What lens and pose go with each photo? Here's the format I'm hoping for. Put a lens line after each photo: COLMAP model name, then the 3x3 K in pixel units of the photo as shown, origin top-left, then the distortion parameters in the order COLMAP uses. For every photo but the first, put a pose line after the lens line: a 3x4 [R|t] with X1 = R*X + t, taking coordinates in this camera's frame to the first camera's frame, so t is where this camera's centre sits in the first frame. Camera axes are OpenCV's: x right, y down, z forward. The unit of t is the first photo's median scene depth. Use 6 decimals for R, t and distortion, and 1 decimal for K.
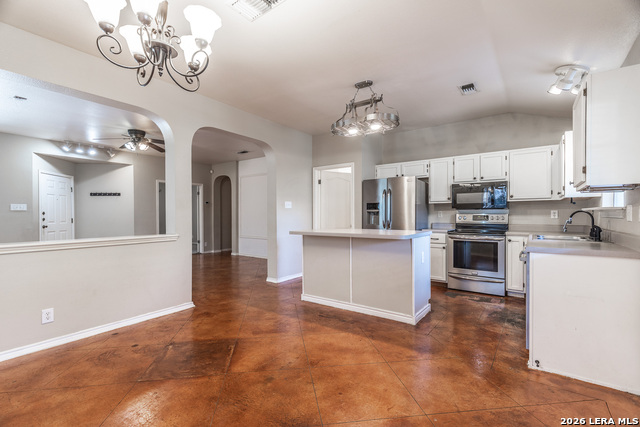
lens RADIAL K [[293.6, 0, 316.3], [0, 293.6, 213.9], [0, 0, 1]] dist [0.005147, -0.001020]
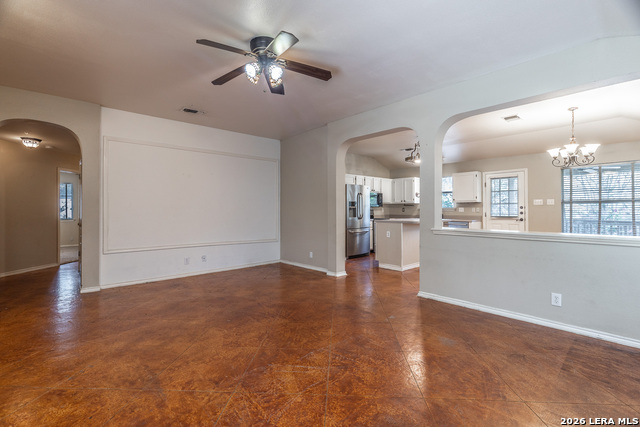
lens RADIAL K [[293.6, 0, 323.5], [0, 293.6, 213.9], [0, 0, 1]] dist [0.005147, -0.001020]
pose [[0.182852, -0.011960, 0.983068, -1.173232], [-0.001426, 0.999922, 0.012430, 0.003146], [-0.983139, -0.003675, 0.182821, 0.872102]]
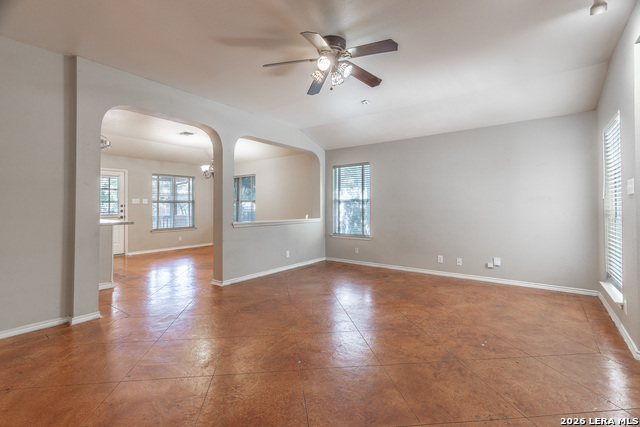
lens RADIAL K [[293.6, 0, 314.8], [0, 293.6, 195.6], [0, 0, 1]] dist [0.005147, -0.001020]
pose [[-0.999887, 0.008578, 0.012382, -0.631305], [0.008059, 0.999112, -0.041366, 0.006453], [-0.012726, -0.041262, -0.999067, 1.631104]]
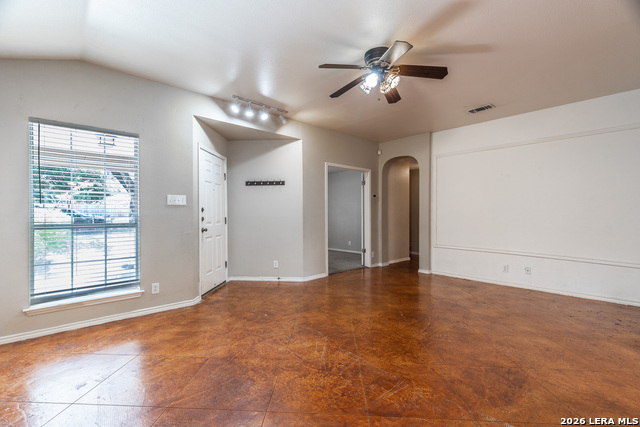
lens RADIAL K [[293.6, 0, 313.3], [0, 293.6, 217.8], [0, 0, 1]] dist [0.005147, -0.001020]
pose [[0.979076, 0.006597, -0.203388, -0.664446], [-0.003008, 0.999834, 0.017951, 0.004004], [0.203472, -0.016964, 0.978934, 0.489460]]
